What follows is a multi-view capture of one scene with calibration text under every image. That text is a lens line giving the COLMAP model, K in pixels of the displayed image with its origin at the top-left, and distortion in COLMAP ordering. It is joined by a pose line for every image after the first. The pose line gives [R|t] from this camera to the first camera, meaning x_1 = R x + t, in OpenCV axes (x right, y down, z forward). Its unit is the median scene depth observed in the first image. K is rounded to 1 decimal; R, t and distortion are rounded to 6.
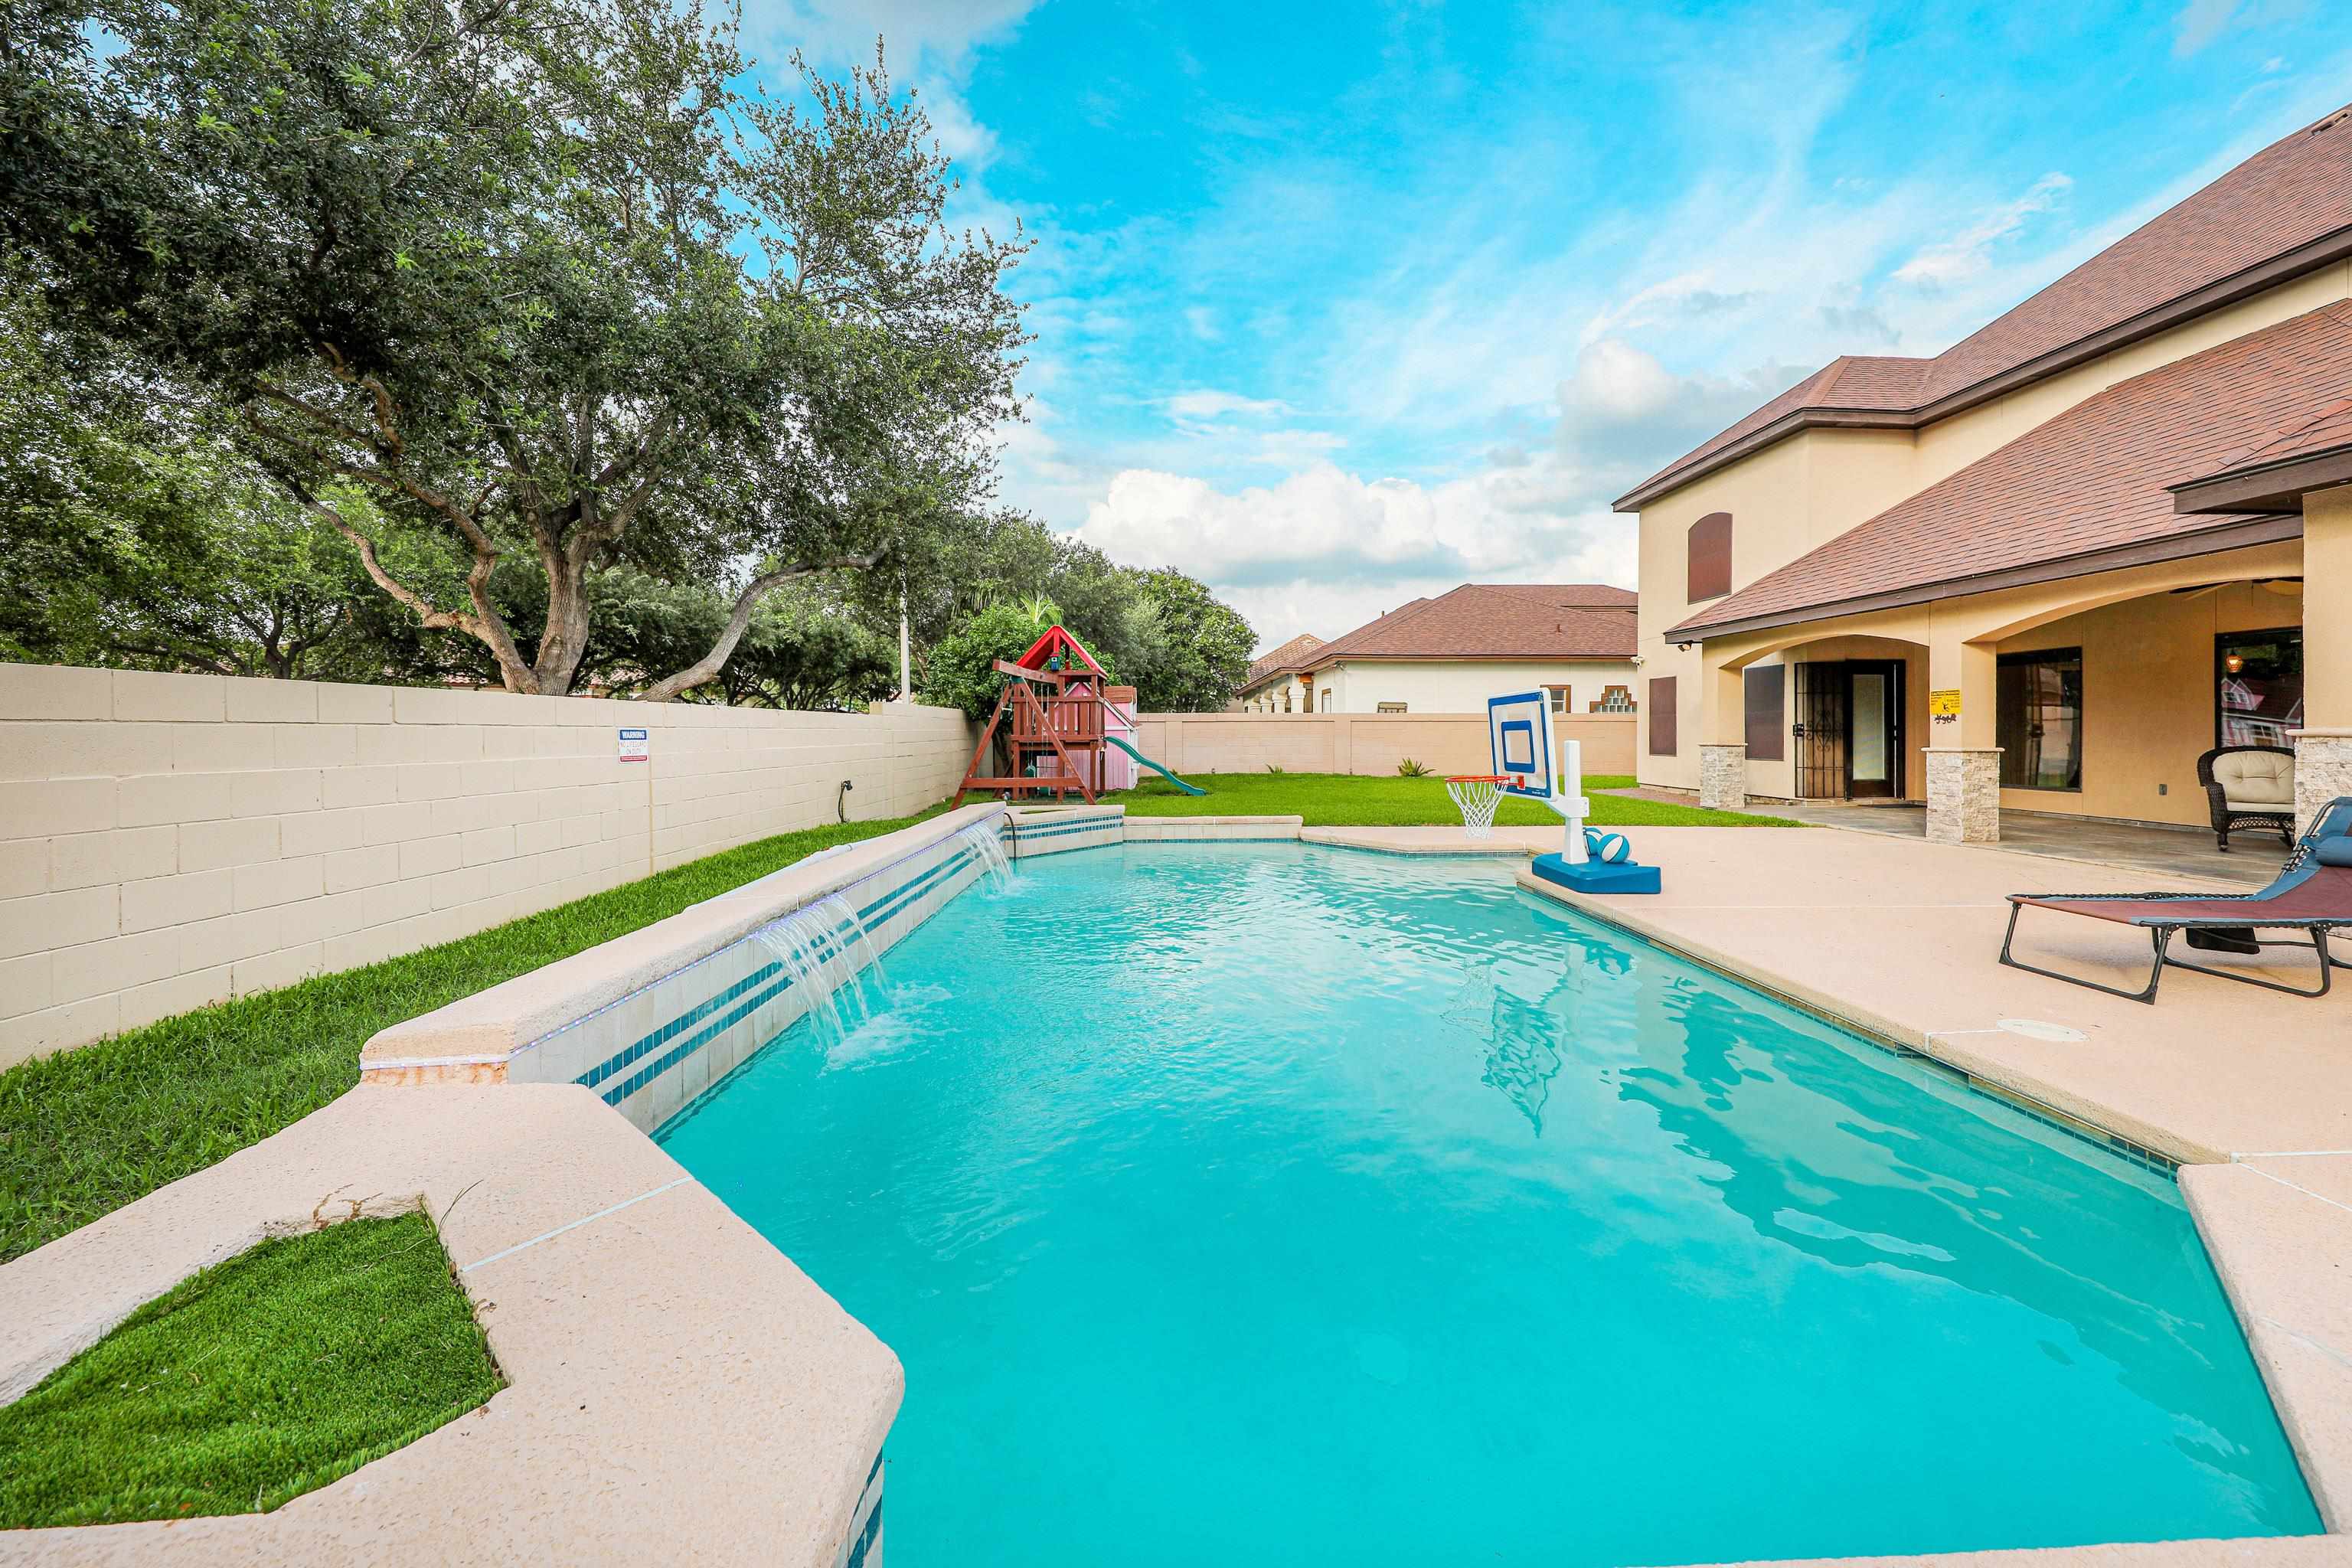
lens RADIAL K [[876.2, 0, 1160.4], [0, 876.2, 747.5], [0, 0, 1]] dist [0.006517, -0.002628]
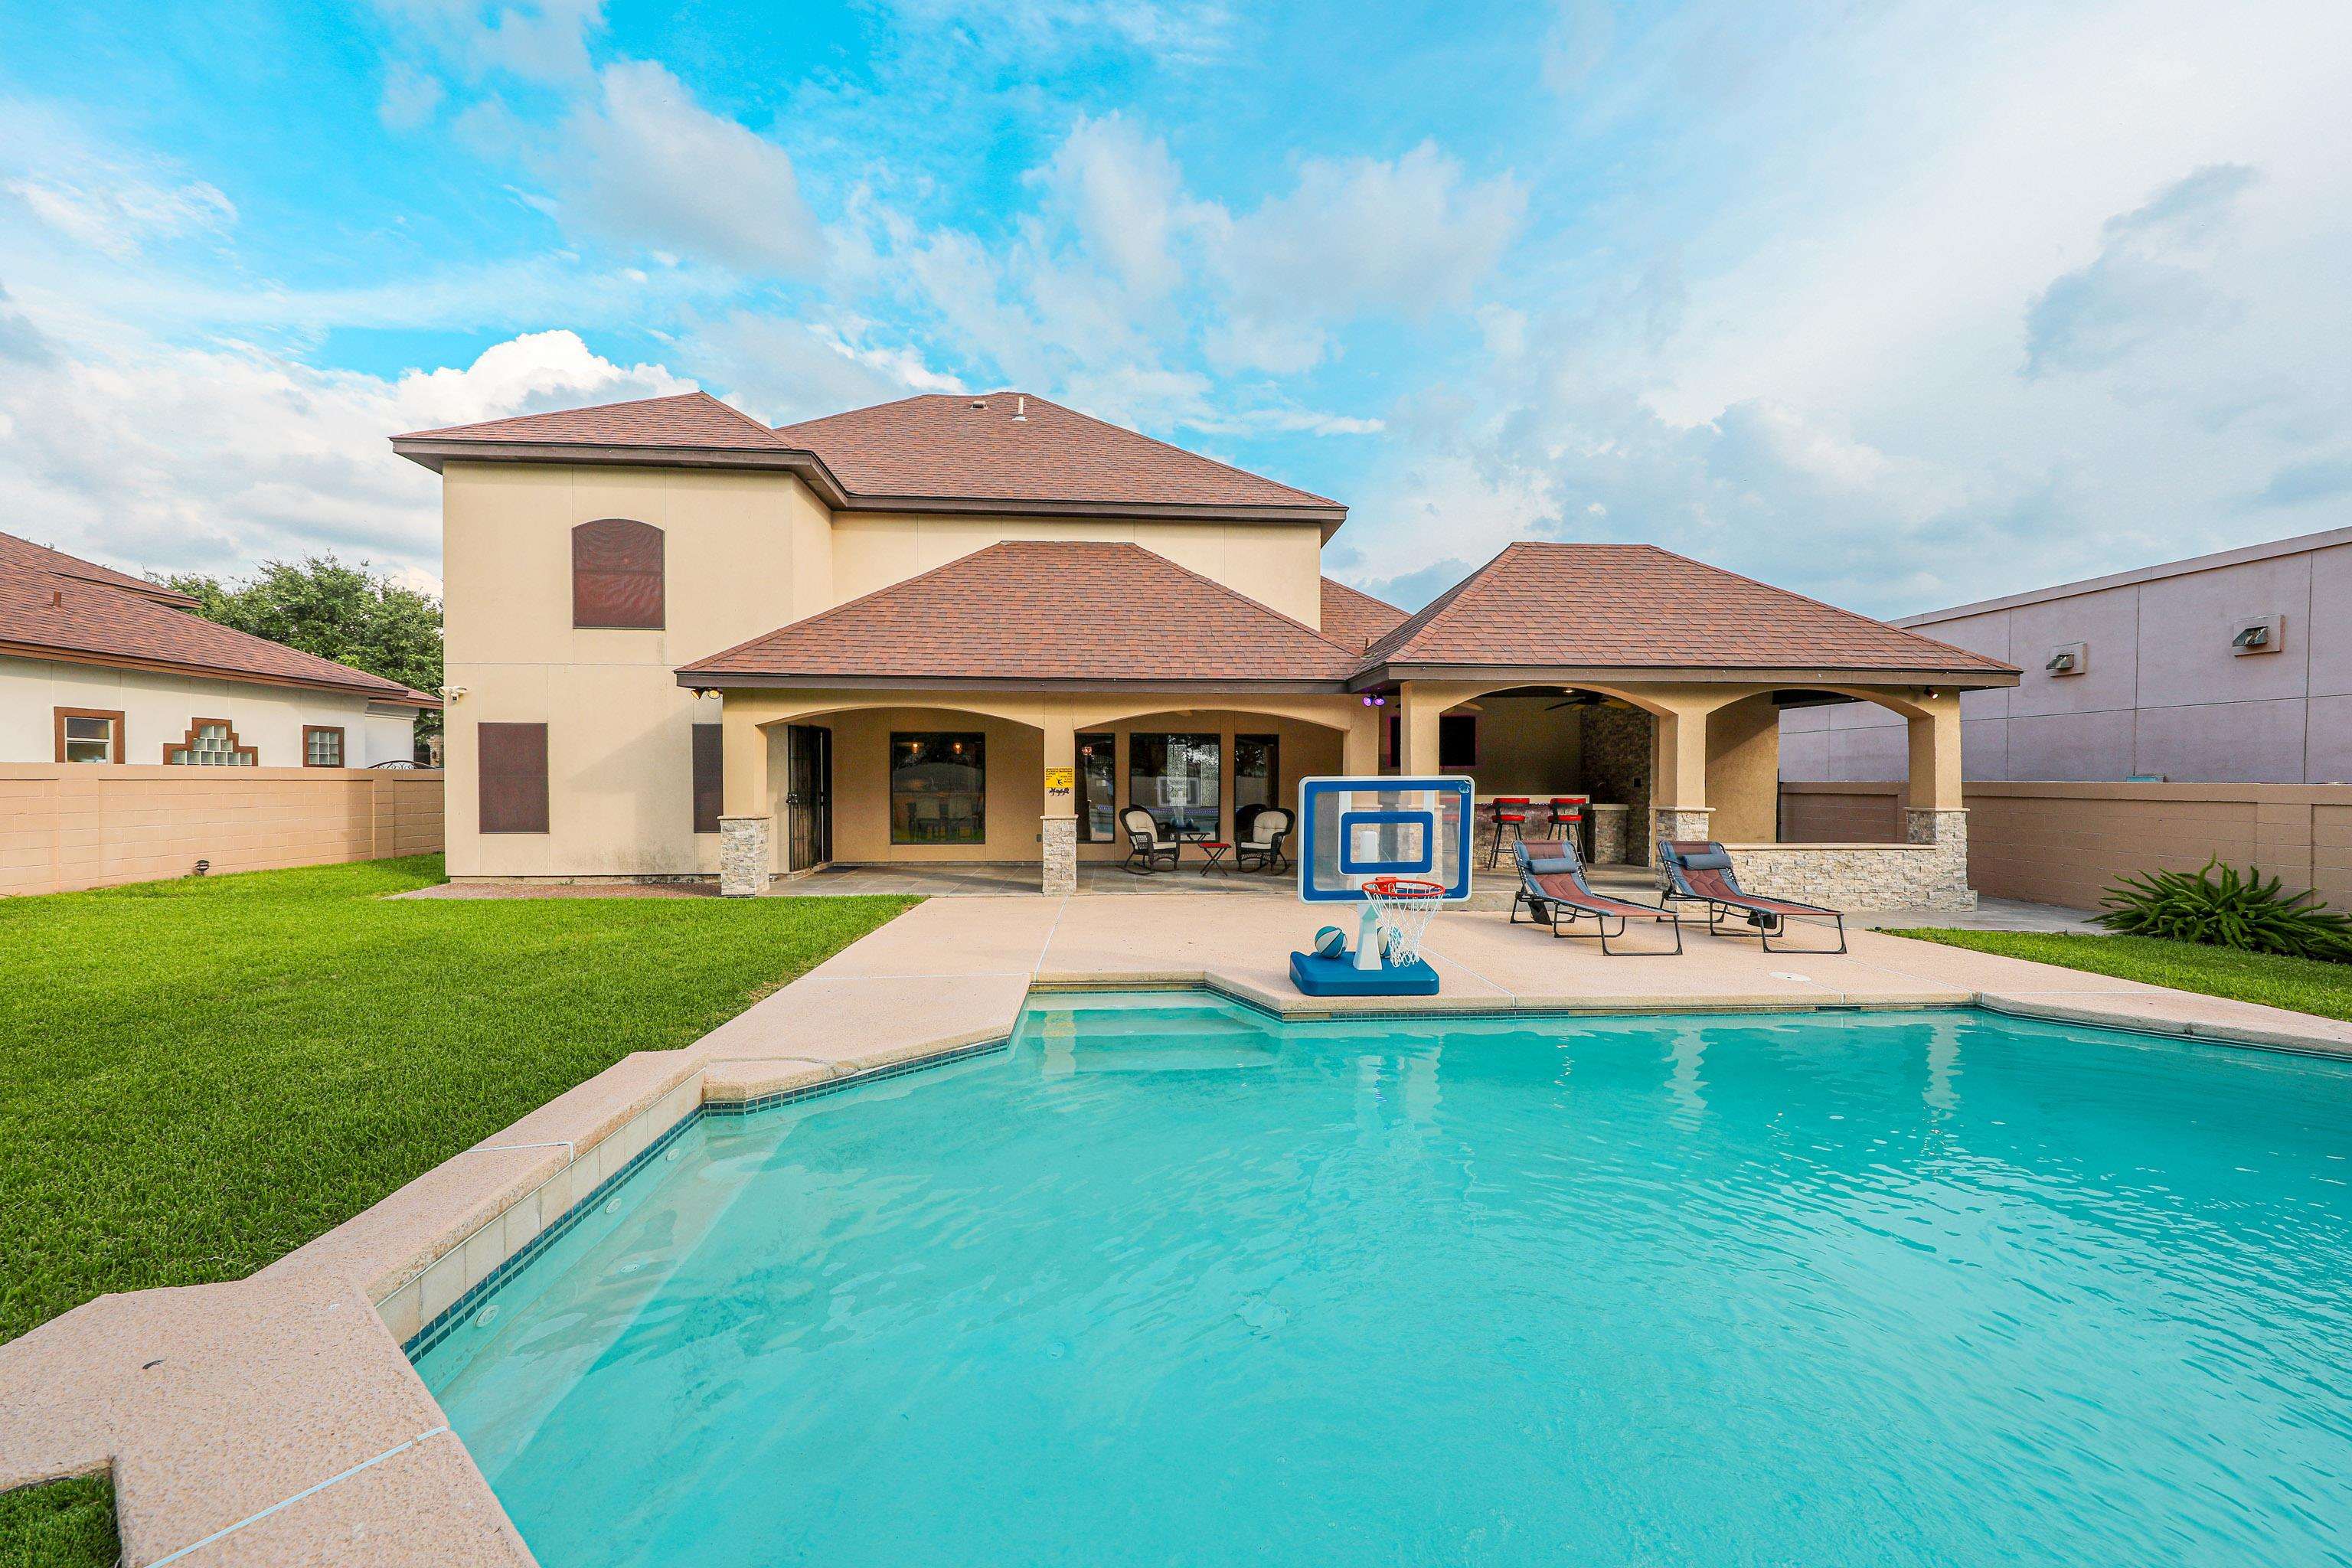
lens RADIAL K [[876.2, 0, 1177.6], [0, 876.2, 783.4], [0, 0, 1]] dist [0.006517, -0.002628]
pose [[-0.069635, -0.014181, 0.997472, -0.161082], [0.016062, 0.999753, 0.015335, -0.030587], [-0.997443, 0.017090, -0.069390, 0.478029]]
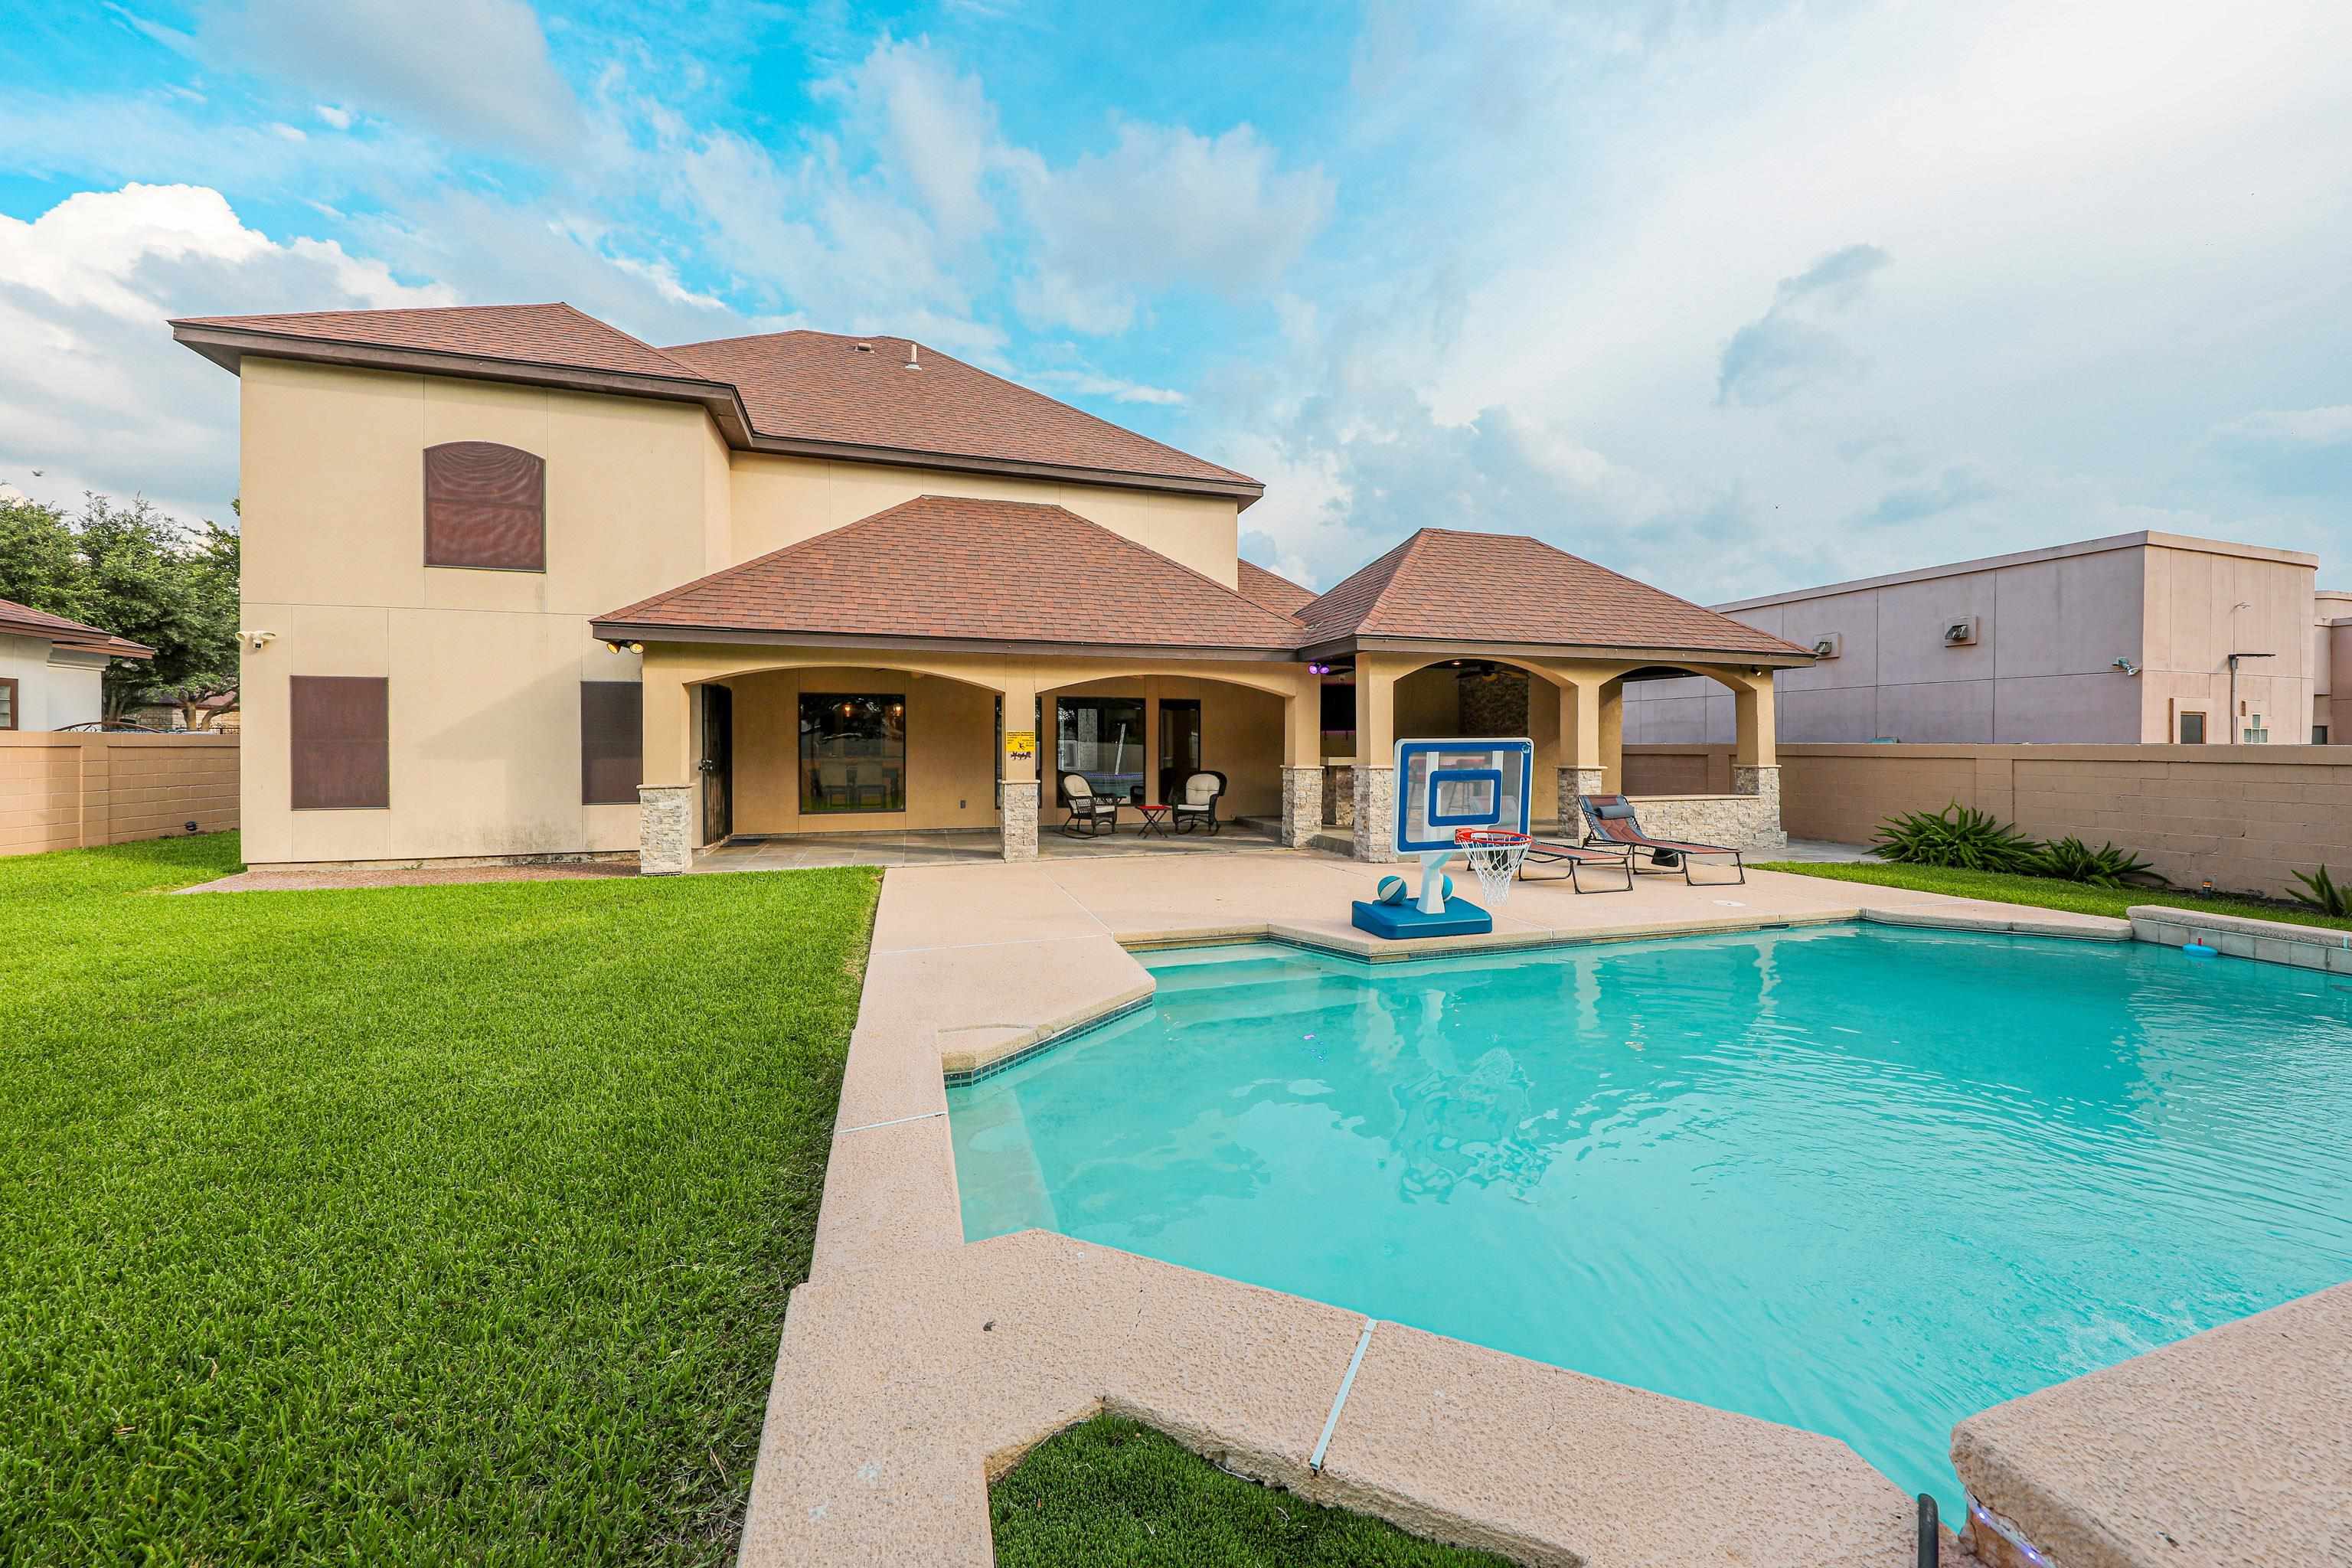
lens RADIAL K [[876.2, 0, 1189.2], [0, 876.2, 767.5], [0, 0, 1]] dist [0.006517, -0.002628]
pose [[-0.303976, -0.034425, 0.952058, -0.153980], [0.015521, 0.999035, 0.041079, -0.031981], [-0.952553, 0.027264, -0.303148, 0.592212]]
